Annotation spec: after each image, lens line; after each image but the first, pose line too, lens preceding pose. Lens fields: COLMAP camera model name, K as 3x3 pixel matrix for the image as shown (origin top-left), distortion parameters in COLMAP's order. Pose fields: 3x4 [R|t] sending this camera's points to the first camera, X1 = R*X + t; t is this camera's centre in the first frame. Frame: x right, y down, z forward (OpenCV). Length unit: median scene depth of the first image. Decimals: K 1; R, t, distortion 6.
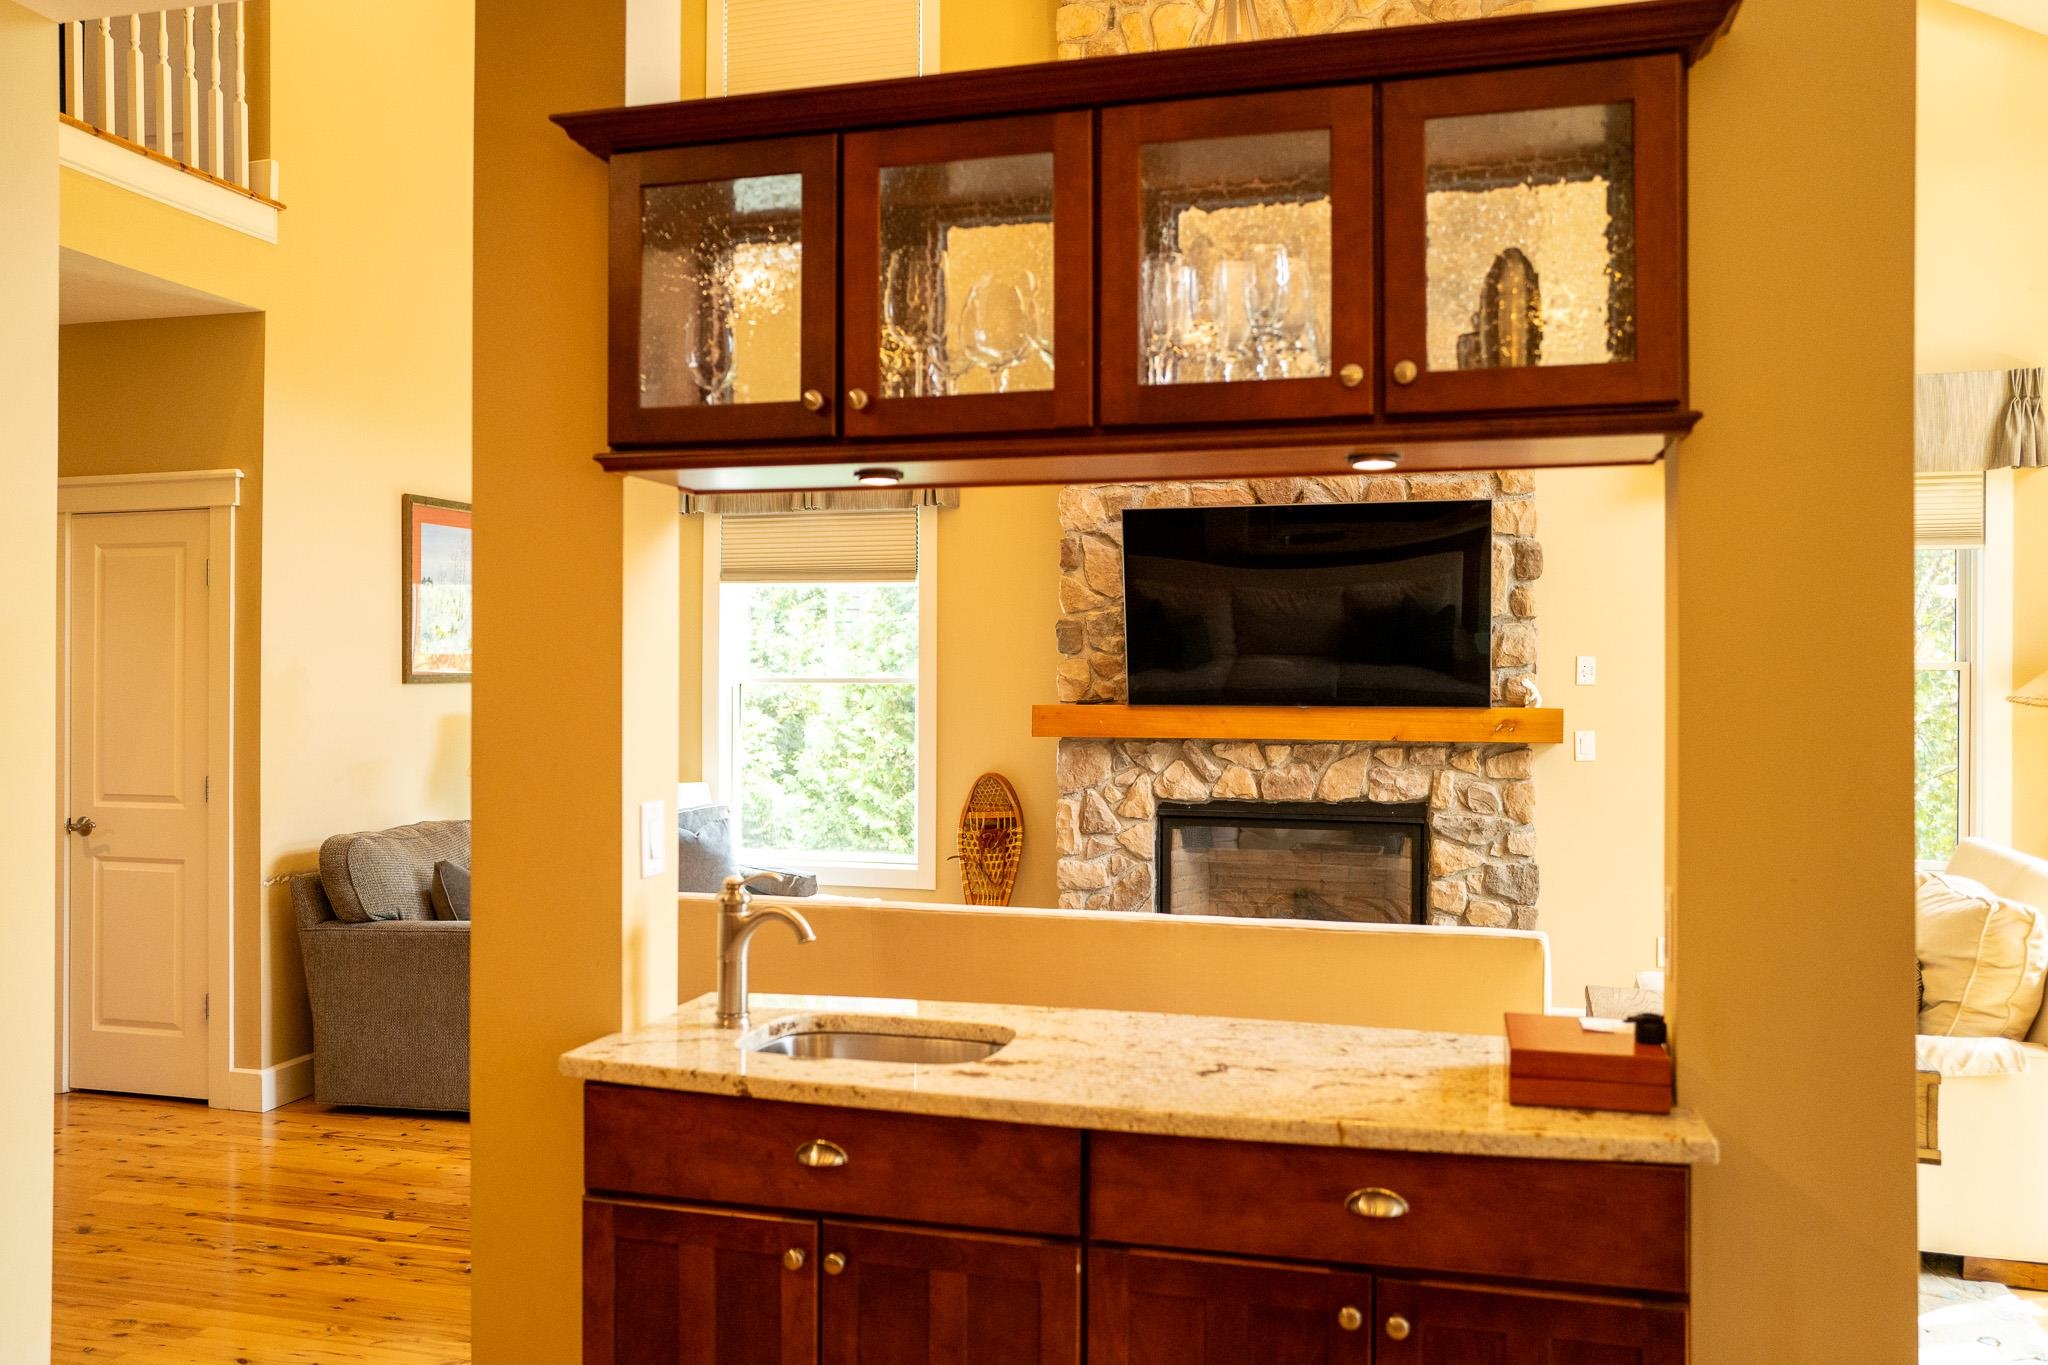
lens RADIAL K [[1656.1, 0, 1024.0], [0, 1656.1, 682.5], [0, 0, 1]] dist [-0.011728, -0.000132]
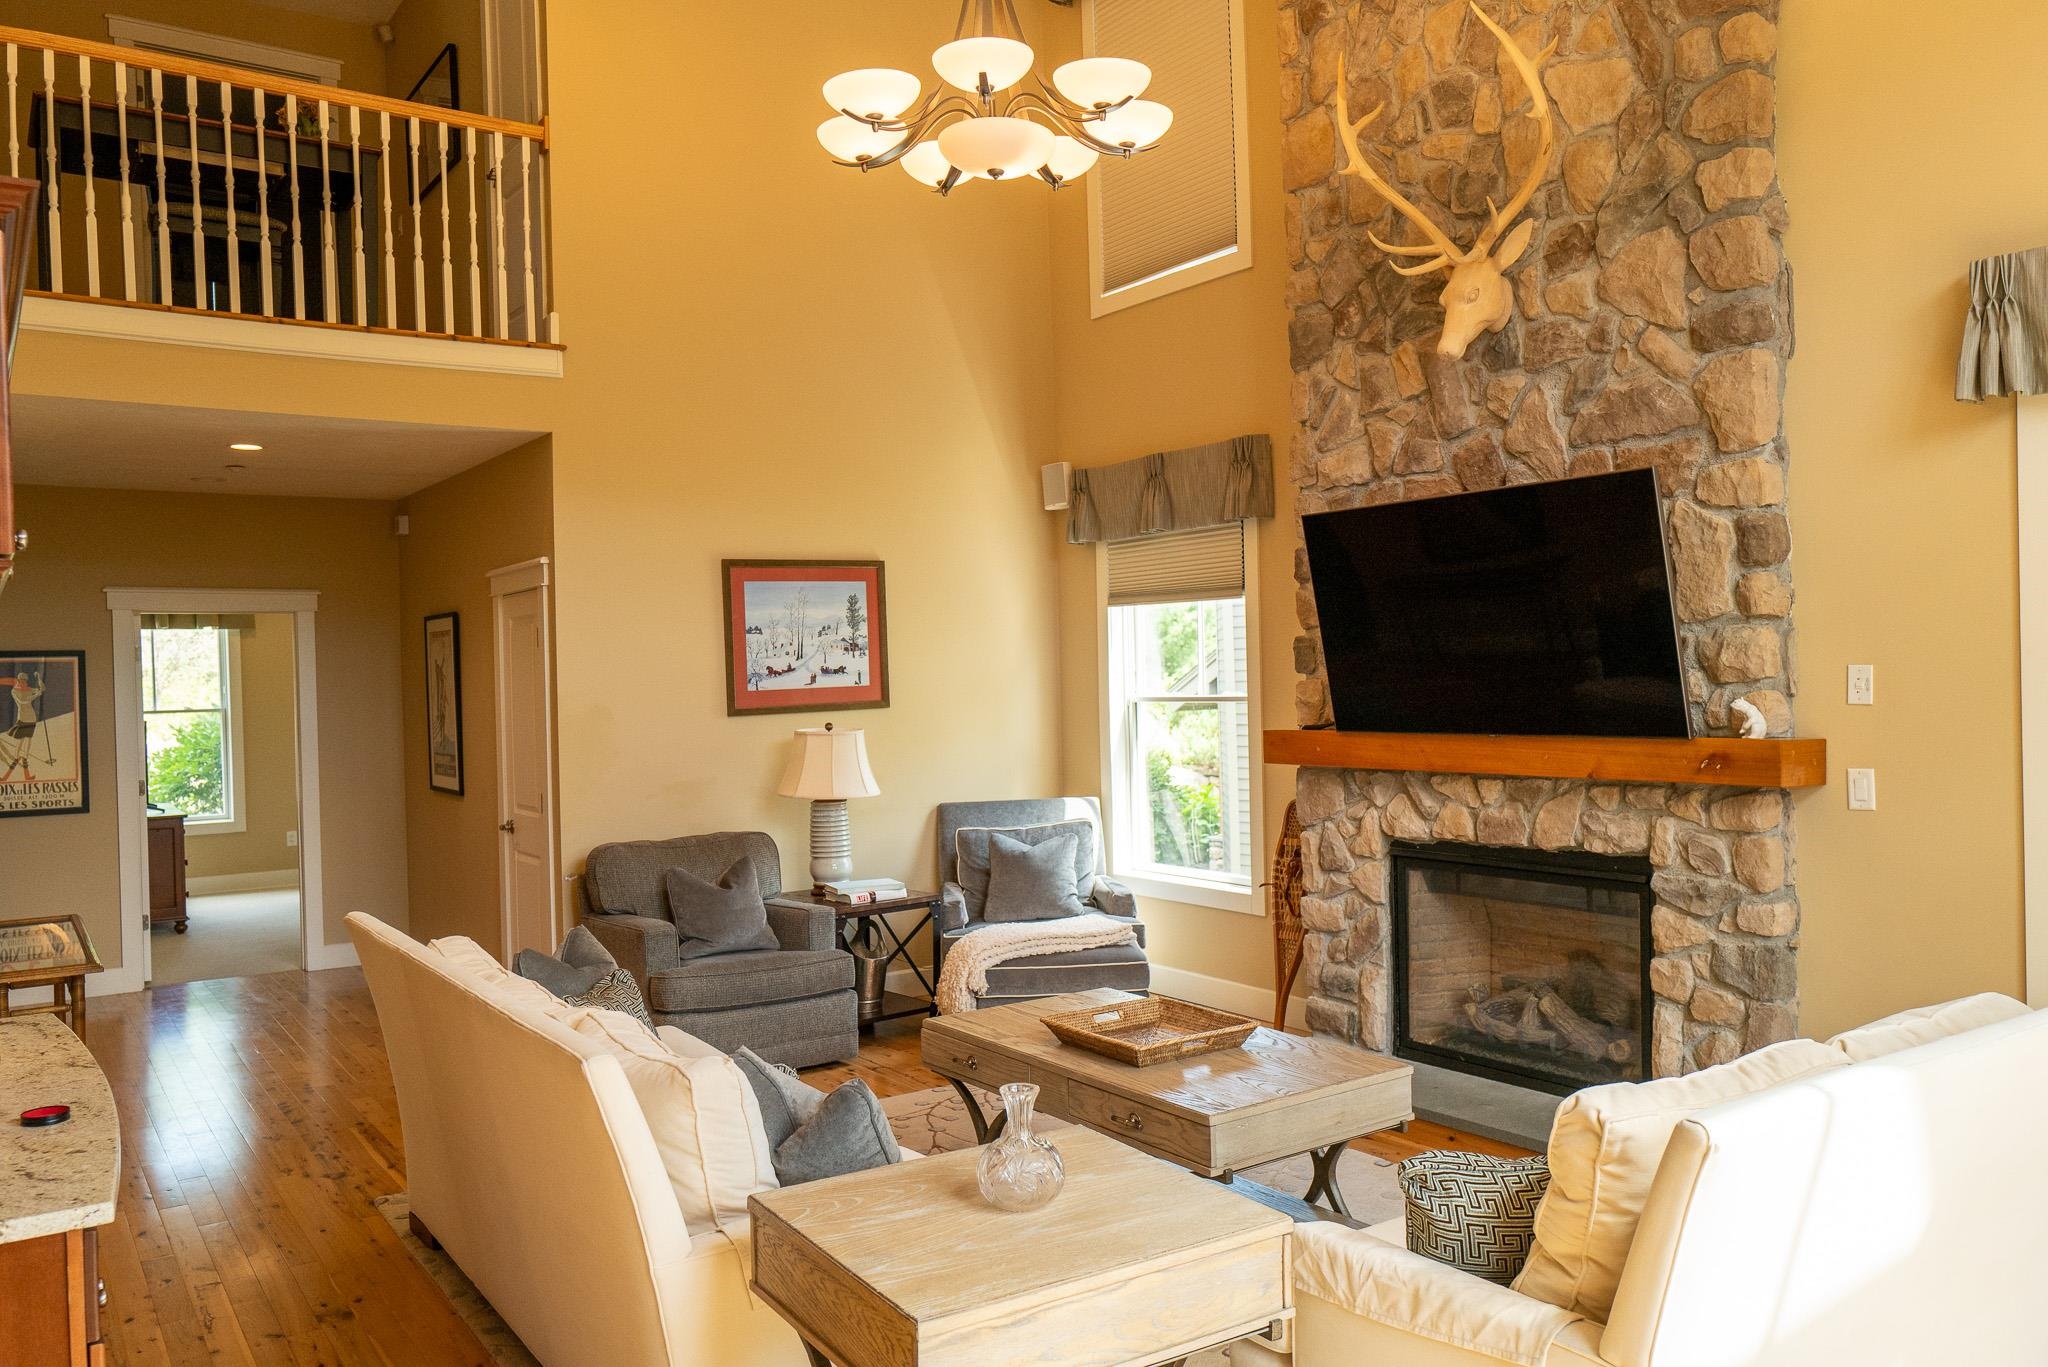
lens RADIAL K [[1559.4, 0, 1028.5], [0, 1559.4, 699.1], [0, 0, 1]] dist [-0.053195, 0.002365]
pose [[0.769707, -0.013075, -0.638263, 0.484617], [0.027574, 0.999538, 0.012778, -0.019478], [0.637801, -0.027435, 0.769712, 0.252228]]
